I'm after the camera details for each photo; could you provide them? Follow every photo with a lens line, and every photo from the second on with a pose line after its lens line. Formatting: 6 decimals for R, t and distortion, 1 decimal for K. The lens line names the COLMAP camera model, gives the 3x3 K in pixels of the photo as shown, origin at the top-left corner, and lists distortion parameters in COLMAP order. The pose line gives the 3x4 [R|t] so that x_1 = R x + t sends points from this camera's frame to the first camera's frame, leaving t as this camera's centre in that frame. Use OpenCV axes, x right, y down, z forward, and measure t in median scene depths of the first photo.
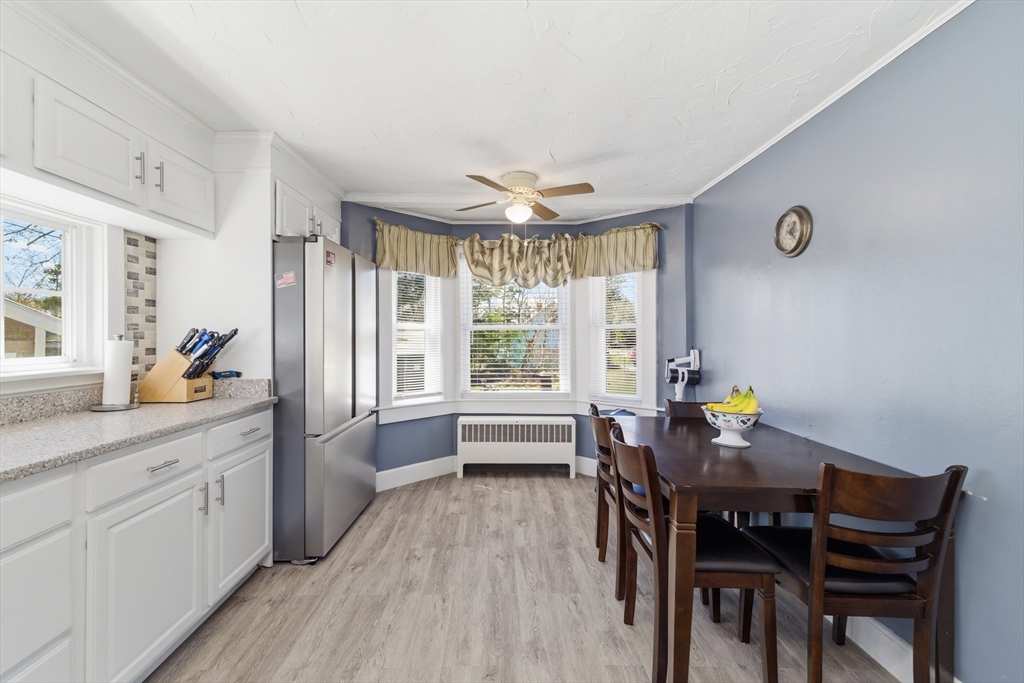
lens RADIAL K [[433.0, 0, 506.5], [0, 433.0, 340.4], [0, 0, 1]] dist [0.003951, -0.000303]
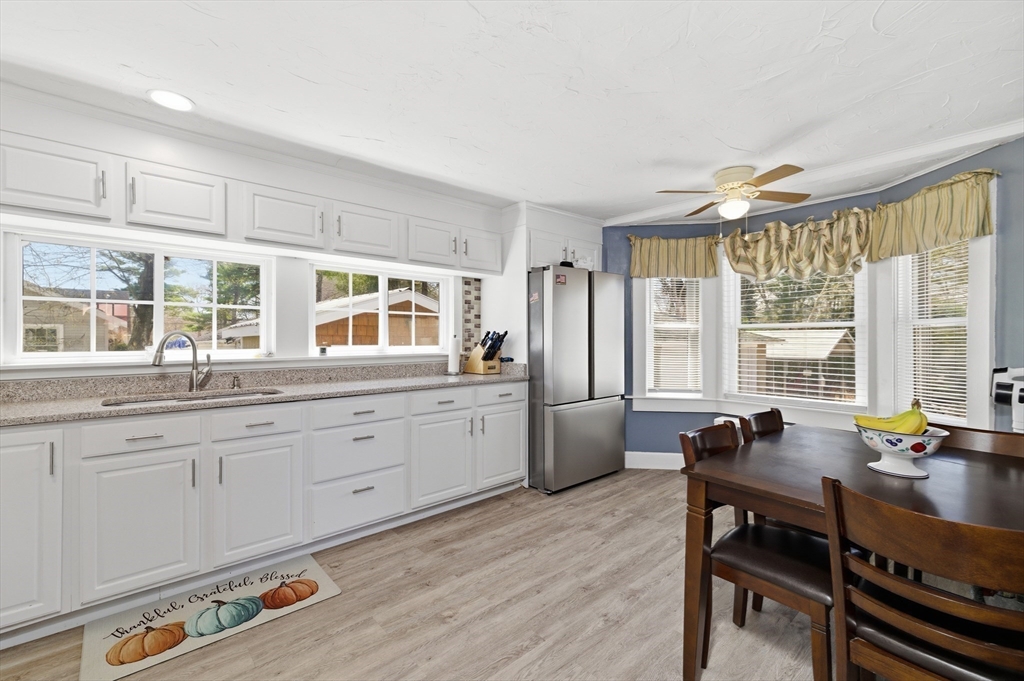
lens RADIAL K [[437.5, 0, 505.5], [0, 437.5, 343.1], [0, 0, 1]] dist [0.002569, -0.000018]
pose [[0.643822, 0.009790, -0.765112, 0.570753], [-0.005531, 0.999952, 0.008141, 0.004842], [0.765155, -0.001010, 0.643845, -0.037273]]
